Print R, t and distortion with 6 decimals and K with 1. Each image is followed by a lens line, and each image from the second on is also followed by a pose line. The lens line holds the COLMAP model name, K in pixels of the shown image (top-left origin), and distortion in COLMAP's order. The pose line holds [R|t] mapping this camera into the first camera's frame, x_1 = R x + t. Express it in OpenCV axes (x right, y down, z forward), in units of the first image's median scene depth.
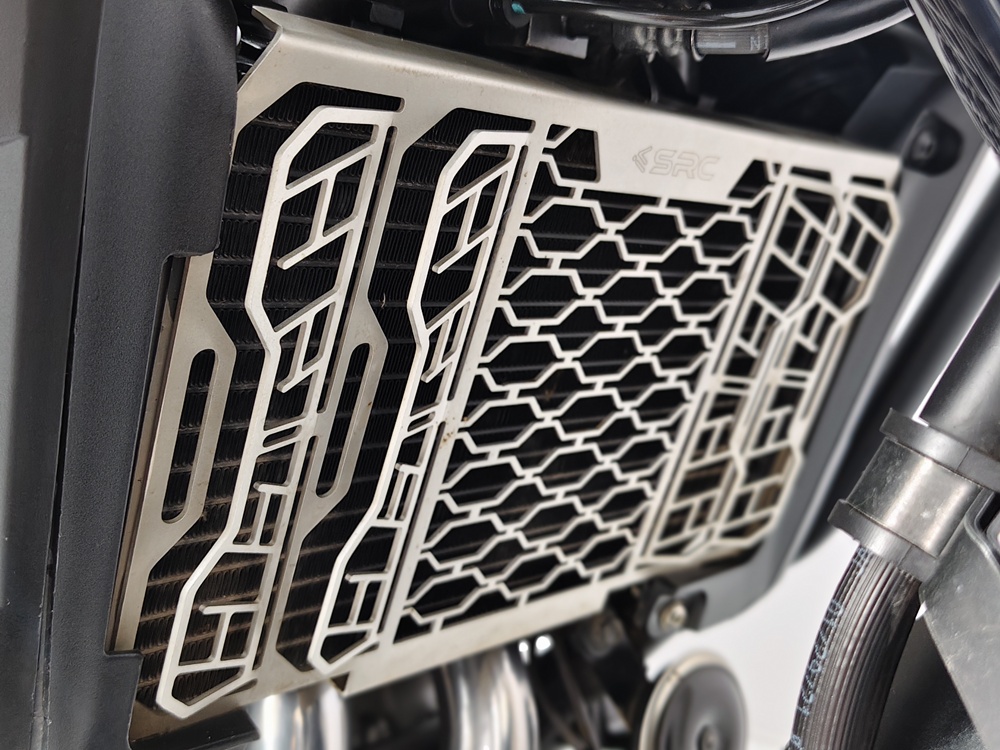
lens RADIAL K [[1016.9, 0, 499.5], [0, 1016.9, 380.1], [0, 0, 1]] dist [0.018932, 0.000000]
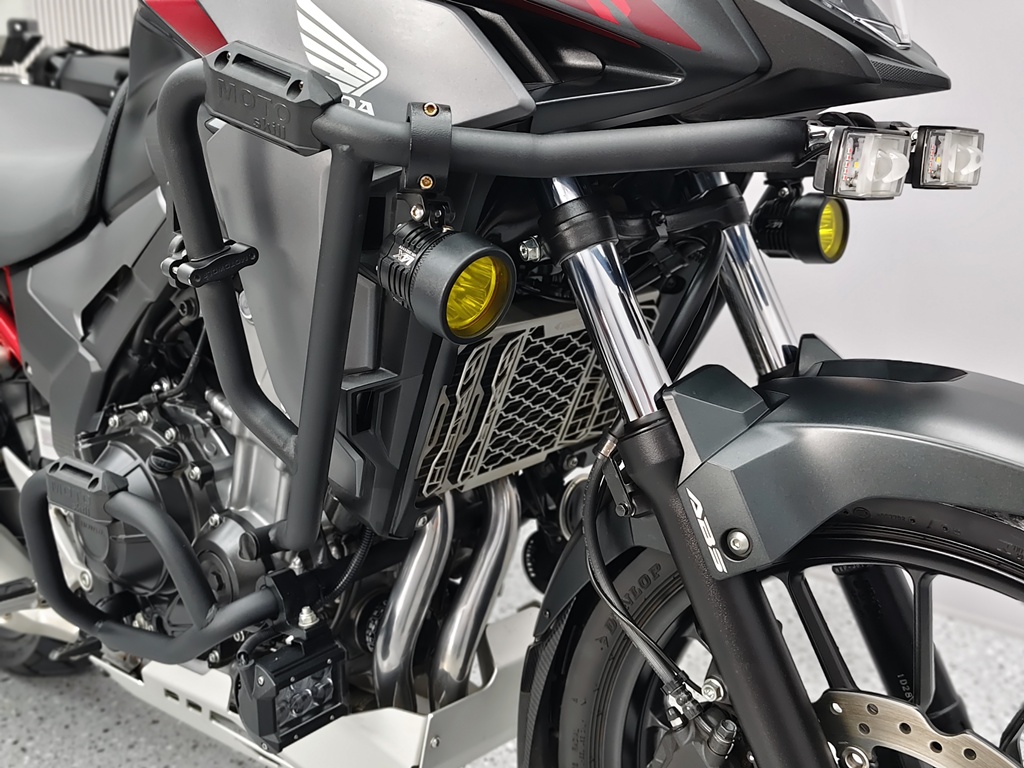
lens RADIAL K [[1041.3, 0, 512.2], [0, 1041.3, 382.2], [0, 0, 1]] dist [0.018932, 0.000000]
pose [[0.997848, -0.013722, 0.064123, -0.168563], [0.002292, 0.984560, 0.175034, -0.486184], [-0.065535, -0.174510, 0.982472, -1.752993]]
